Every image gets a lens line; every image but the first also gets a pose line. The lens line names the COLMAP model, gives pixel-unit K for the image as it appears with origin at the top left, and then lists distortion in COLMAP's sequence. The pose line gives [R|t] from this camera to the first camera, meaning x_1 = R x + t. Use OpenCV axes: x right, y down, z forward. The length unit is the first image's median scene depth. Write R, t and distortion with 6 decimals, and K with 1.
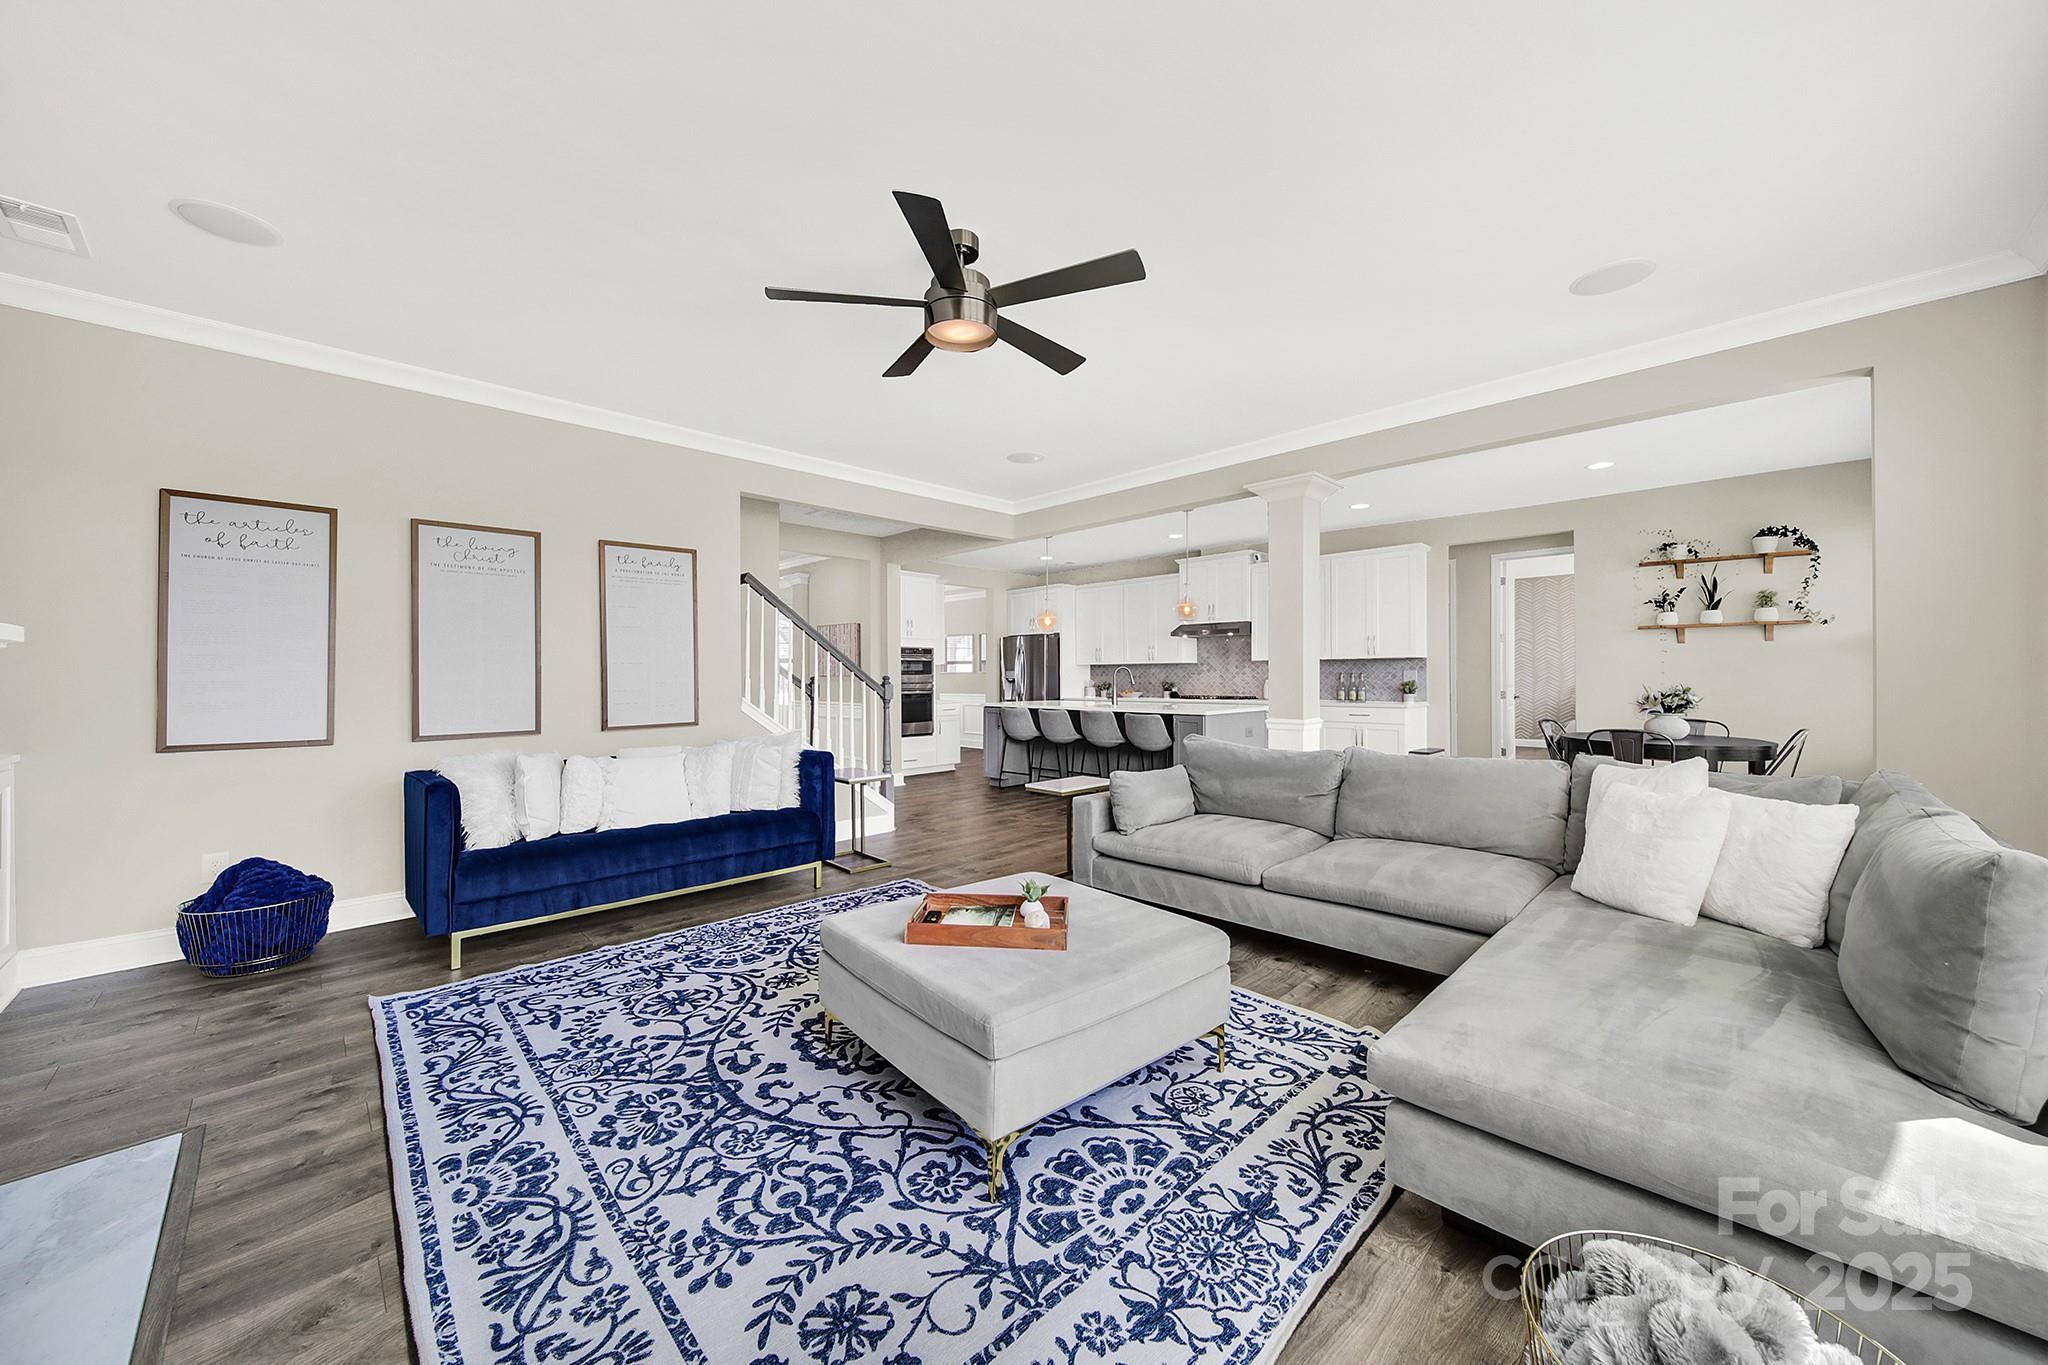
lens RADIAL K [[738.3, 0, 1024.5], [0, 738.3, 670.0], [0, 0, 1]] dist [0.001069, -0.002911]
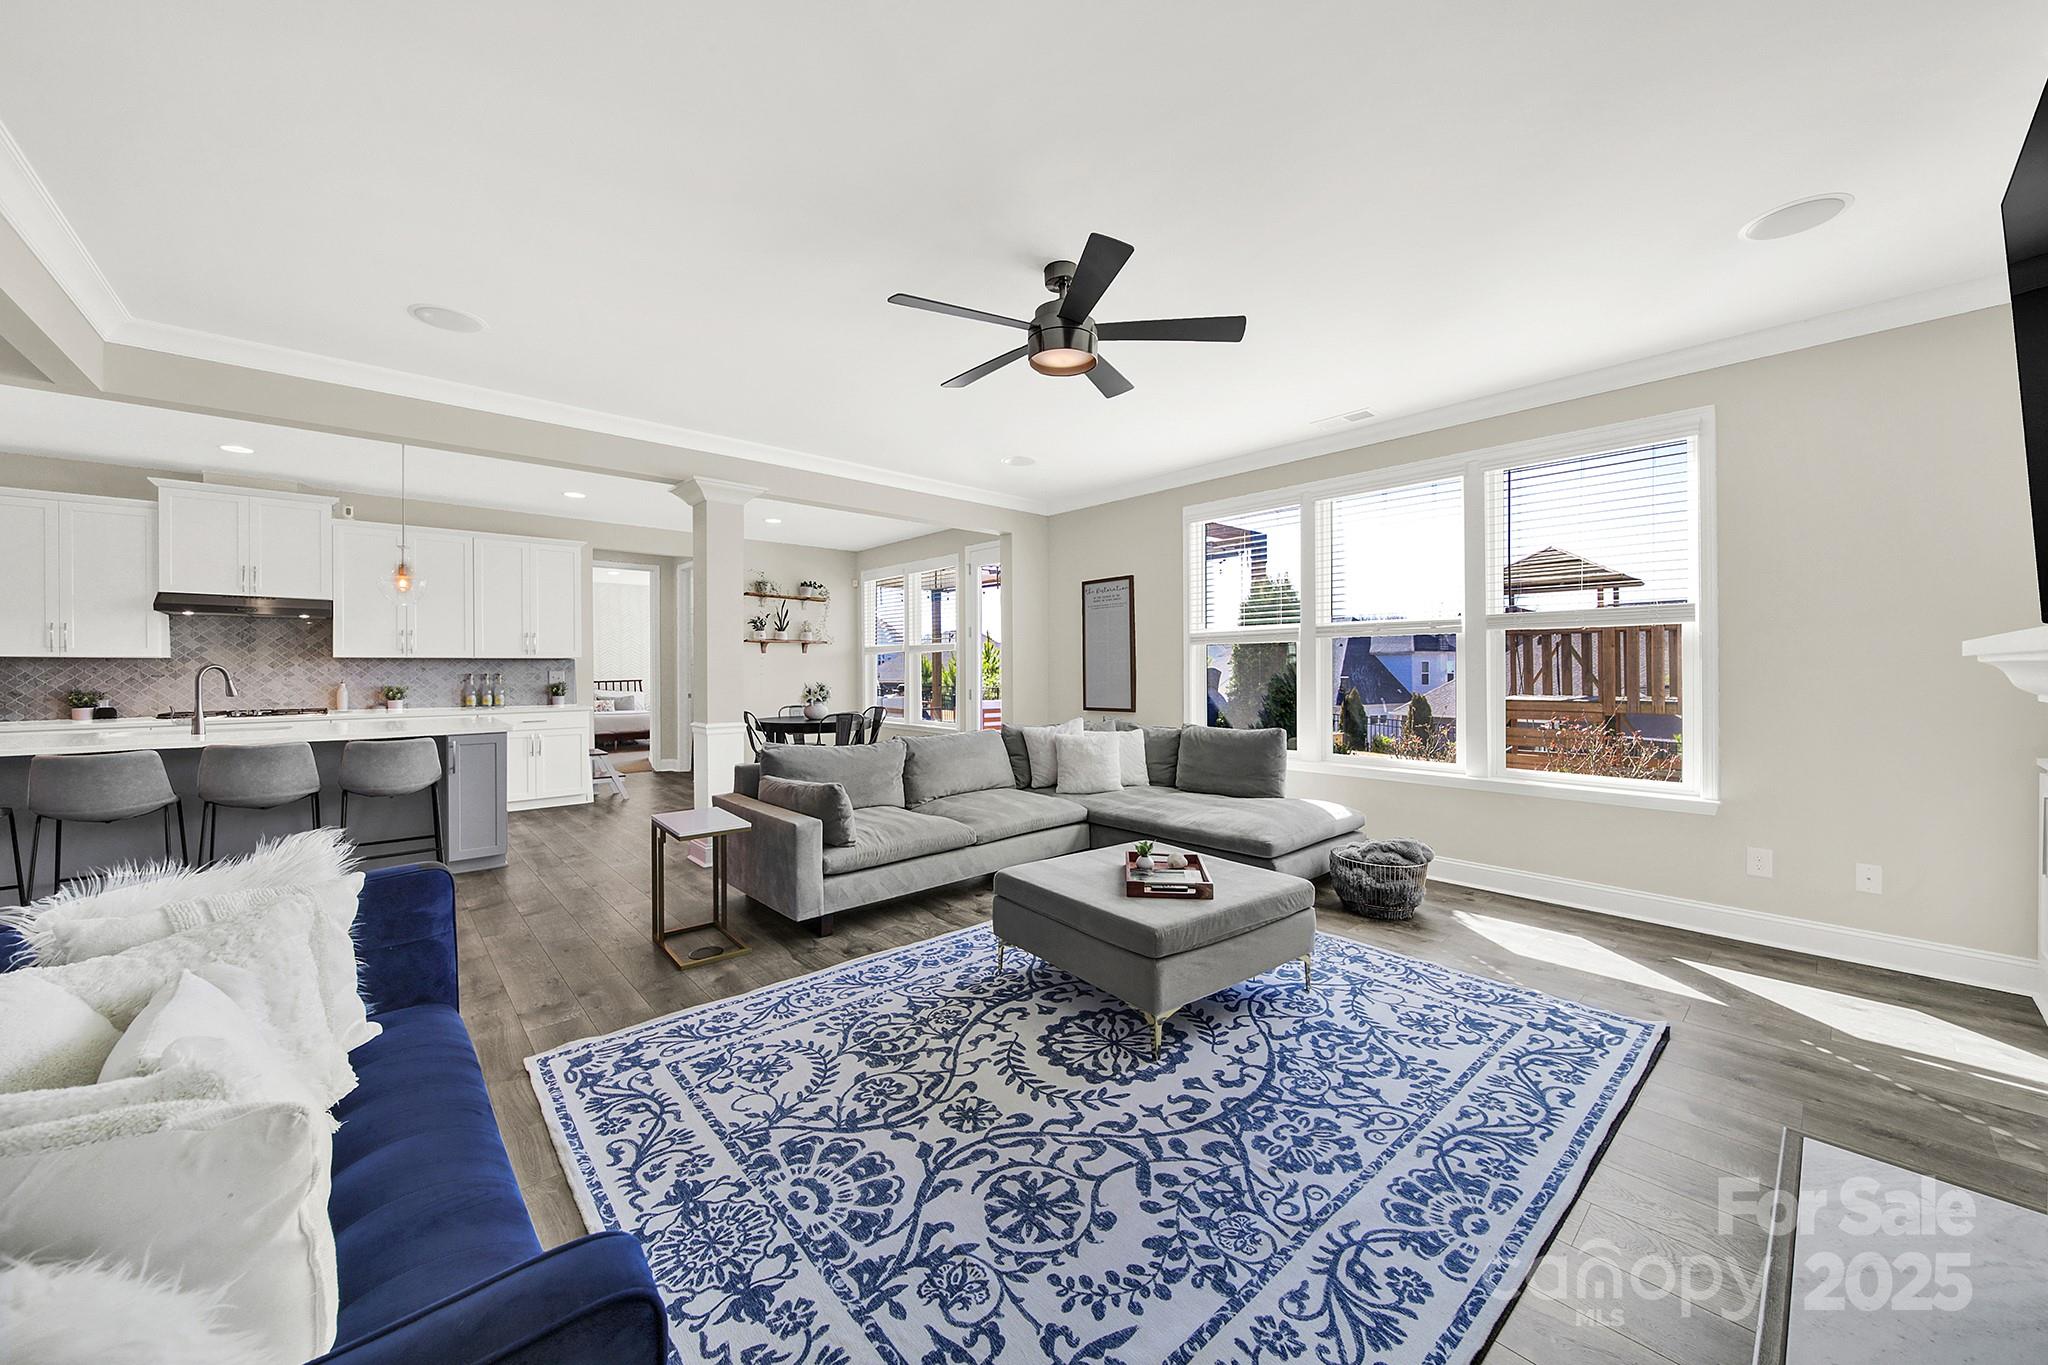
lens RADIAL K [[738.3, 0, 1024.5], [0, 738.3, 670.0], [0, 0, 1]] dist [0.001069, -0.002911]
pose [[0.045821, -0.000296, 0.998950, -1.240245], [-0.006438, 0.999979, 0.000591, -0.016742], [-0.998929, -0.006458, 0.045818, 1.094979]]
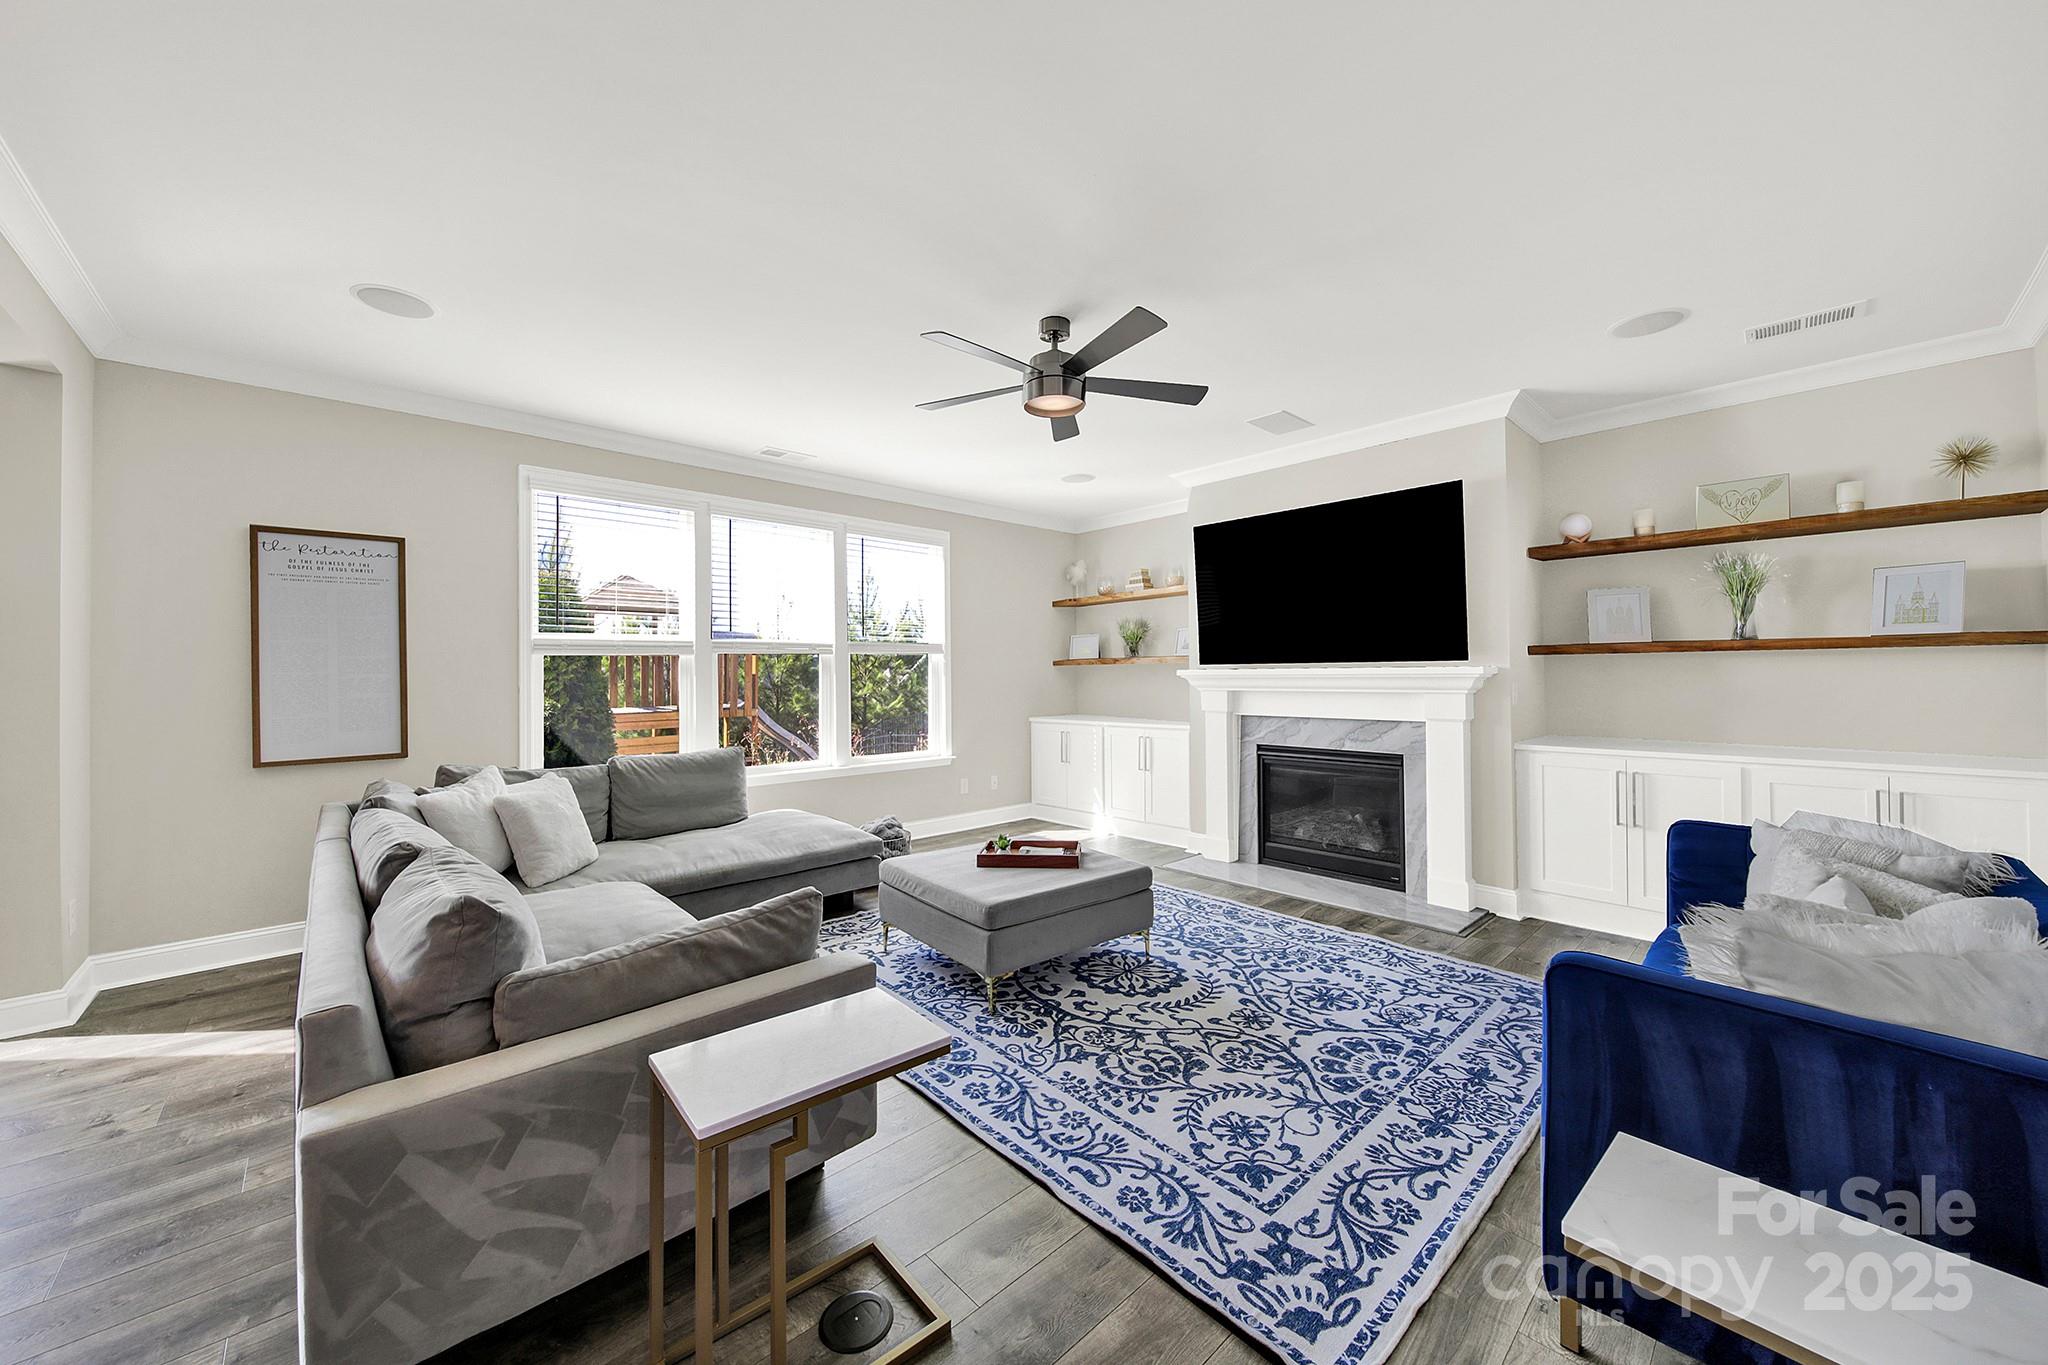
lens RADIAL K [[738.3, 0, 1024.5], [0, 738.3, 670.0], [0, 0, 1]] dist [0.001069, -0.002911]
pose [[-0.999331, 0.011716, 0.034635, -0.082198], [0.011058, 0.999756, -0.019128, -0.015261], [-0.034851, -0.018732, -0.999217, 2.347328]]
